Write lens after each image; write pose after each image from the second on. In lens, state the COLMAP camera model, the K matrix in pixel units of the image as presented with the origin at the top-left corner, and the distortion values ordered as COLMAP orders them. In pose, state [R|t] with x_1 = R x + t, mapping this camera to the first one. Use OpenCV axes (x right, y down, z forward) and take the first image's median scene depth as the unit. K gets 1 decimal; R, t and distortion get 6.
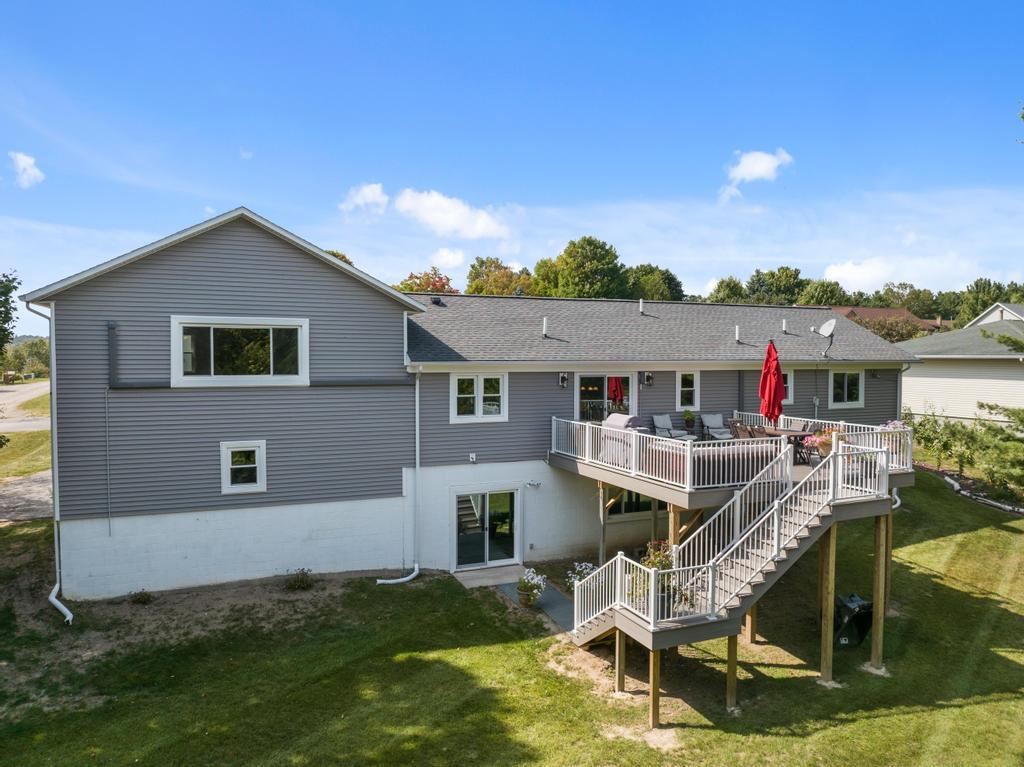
lens RADIAL K [[724.2, 0, 515.7], [0, 724.2, 383.8], [0, 0, 1]] dist [-0.039182, 0.011199]
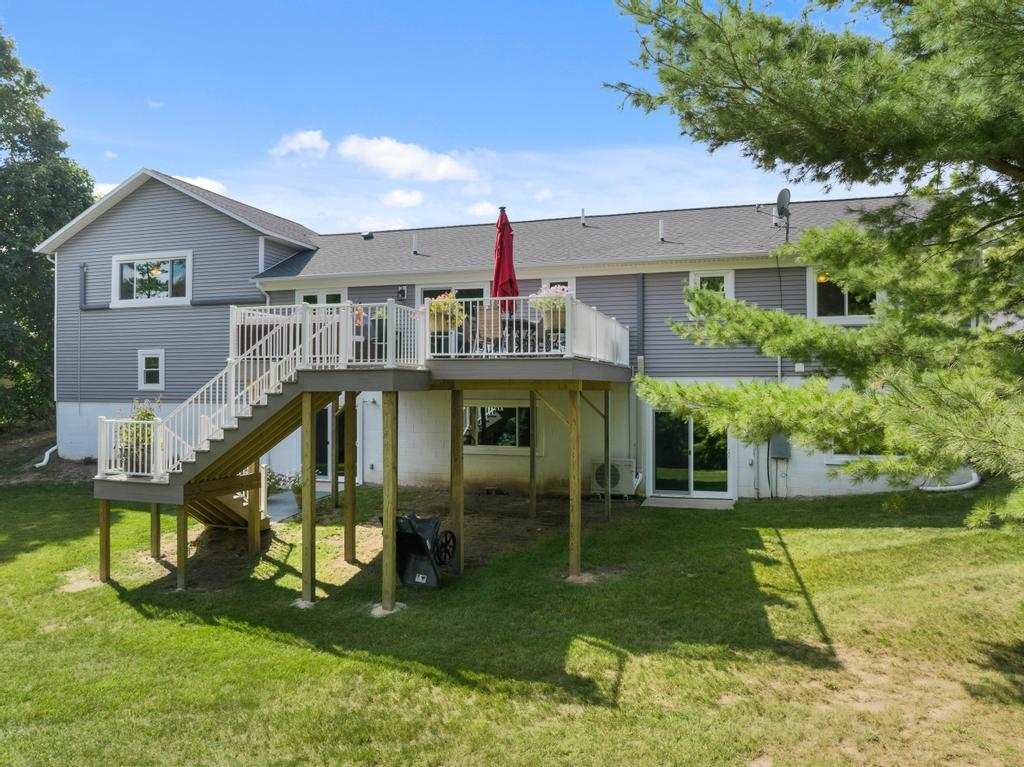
lens RADIAL K [[724.2, 0, 515.7], [0, 724.2, 383.8], [0, 0, 1]] dist [-0.039182, 0.011199]
pose [[0.757050, -0.007258, -0.653316, 0.950829], [-0.027730, 0.998680, -0.043228, 0.178237], [0.652768, 0.050842, 0.755850, 0.464870]]
